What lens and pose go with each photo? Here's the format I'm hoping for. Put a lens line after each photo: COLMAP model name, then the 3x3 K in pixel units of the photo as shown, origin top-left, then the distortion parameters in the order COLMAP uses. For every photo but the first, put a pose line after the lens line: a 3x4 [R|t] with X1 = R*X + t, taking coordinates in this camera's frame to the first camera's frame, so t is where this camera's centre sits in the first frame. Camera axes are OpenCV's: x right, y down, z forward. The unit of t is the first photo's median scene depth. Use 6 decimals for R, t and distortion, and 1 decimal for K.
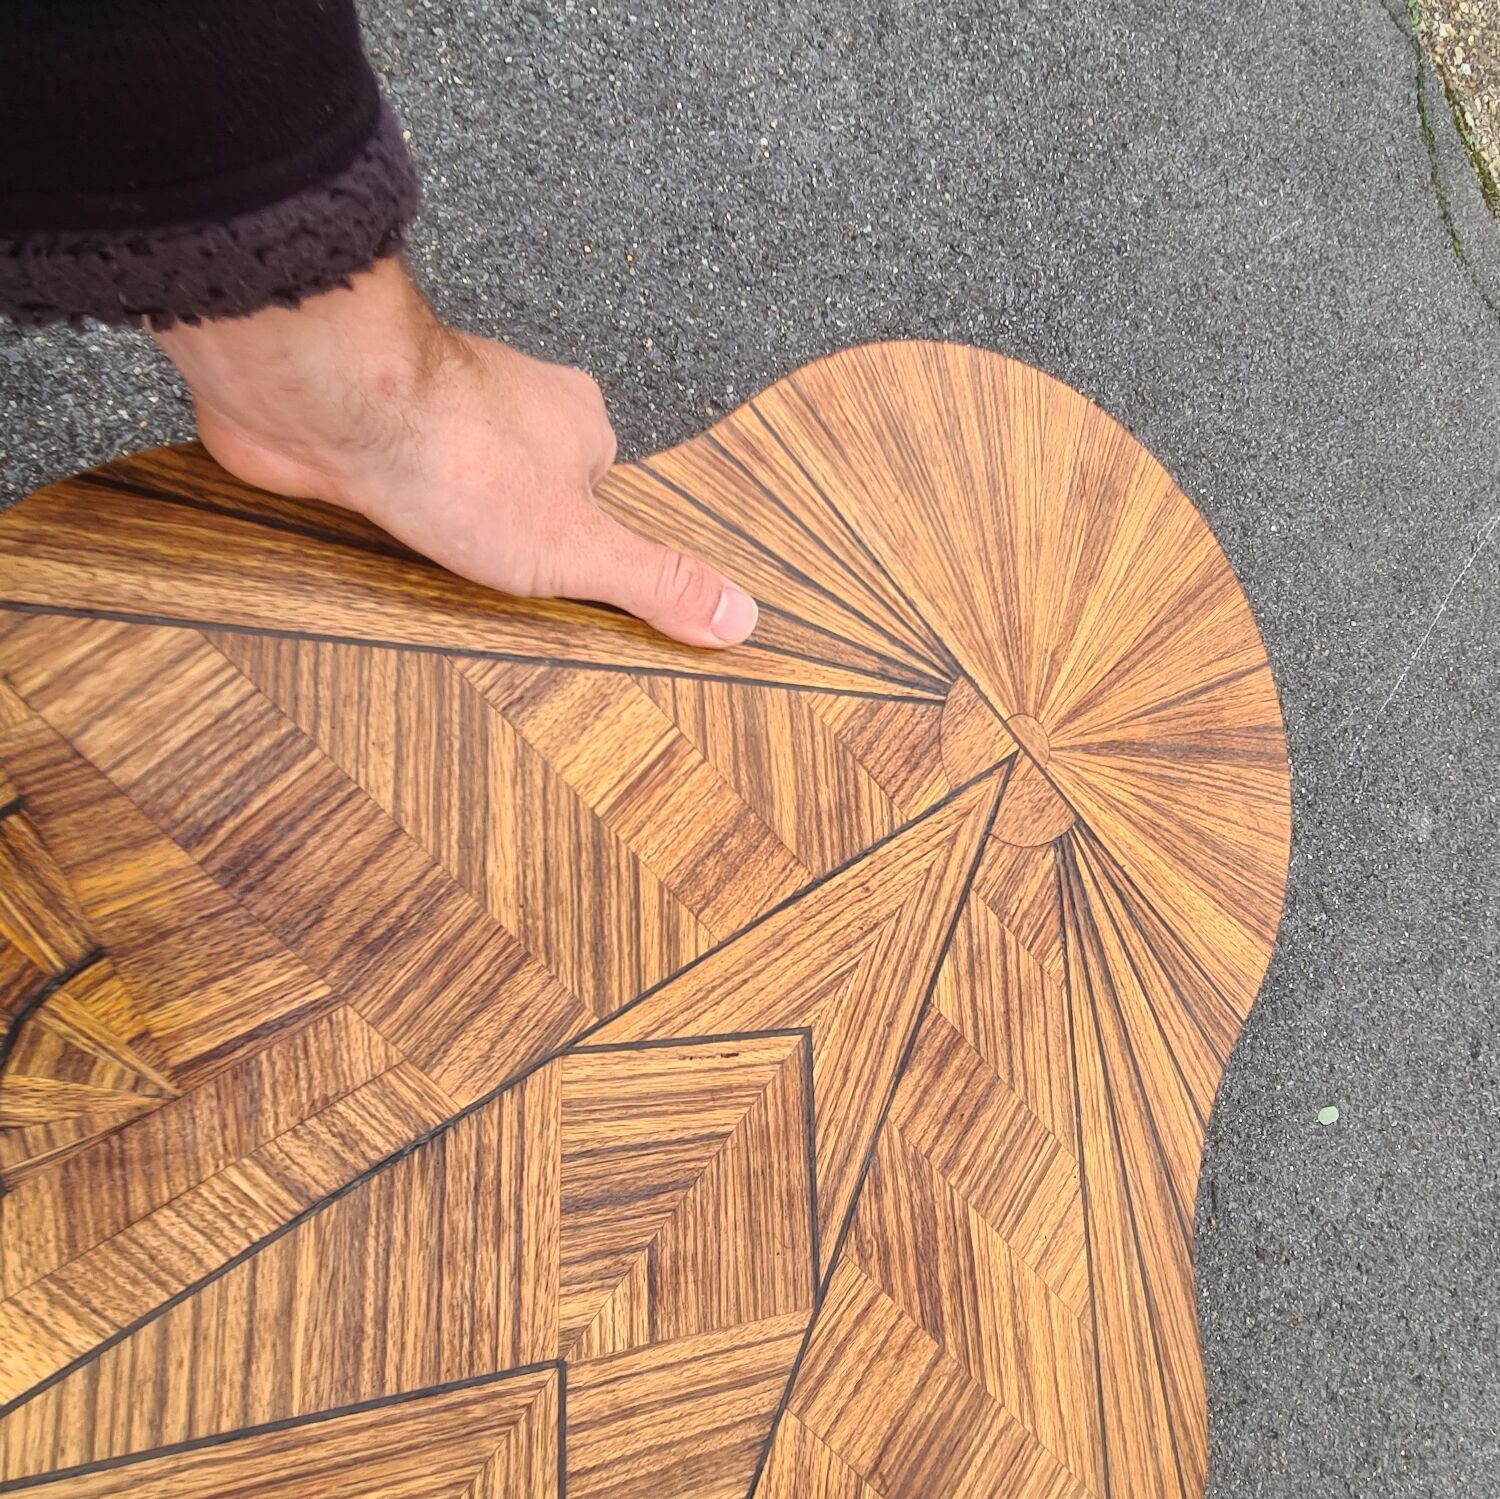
lens RADIAL K [[1090.4, 0, 755.5], [0, 1090.4, 755.9], [0, 0, 1]] dist [0.000803, -0.002566]
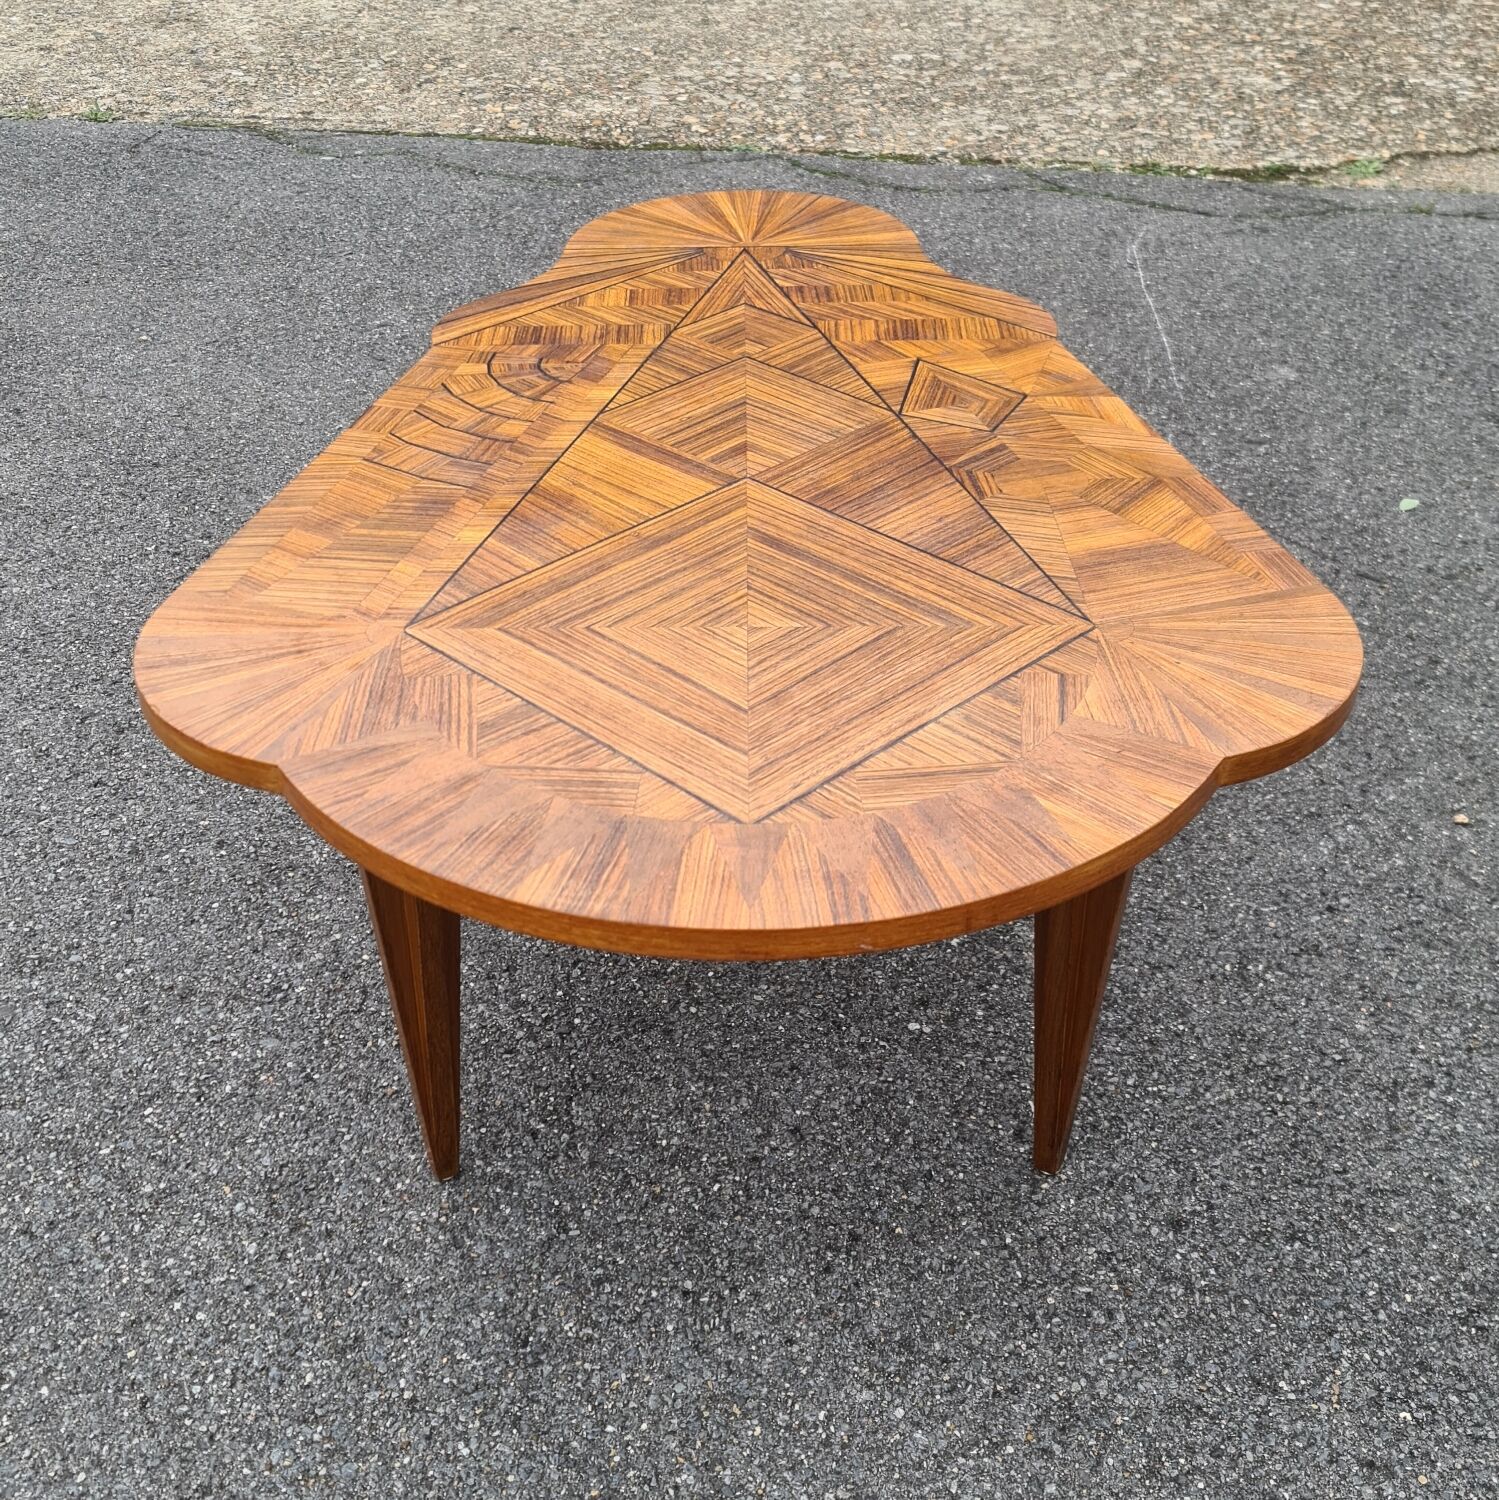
lens RADIAL K [[1996.7, 0, 737.4], [0, 1996.7, 740.6], [0, 0, 1]] dist [0.129335, -0.268965]
pose [[0.630221, -0.738231, 0.240493, -1.406321], [0.740307, 0.477994, -0.472724, 2.239493], [0.234025, 0.475959, 0.847759, -1.914950]]
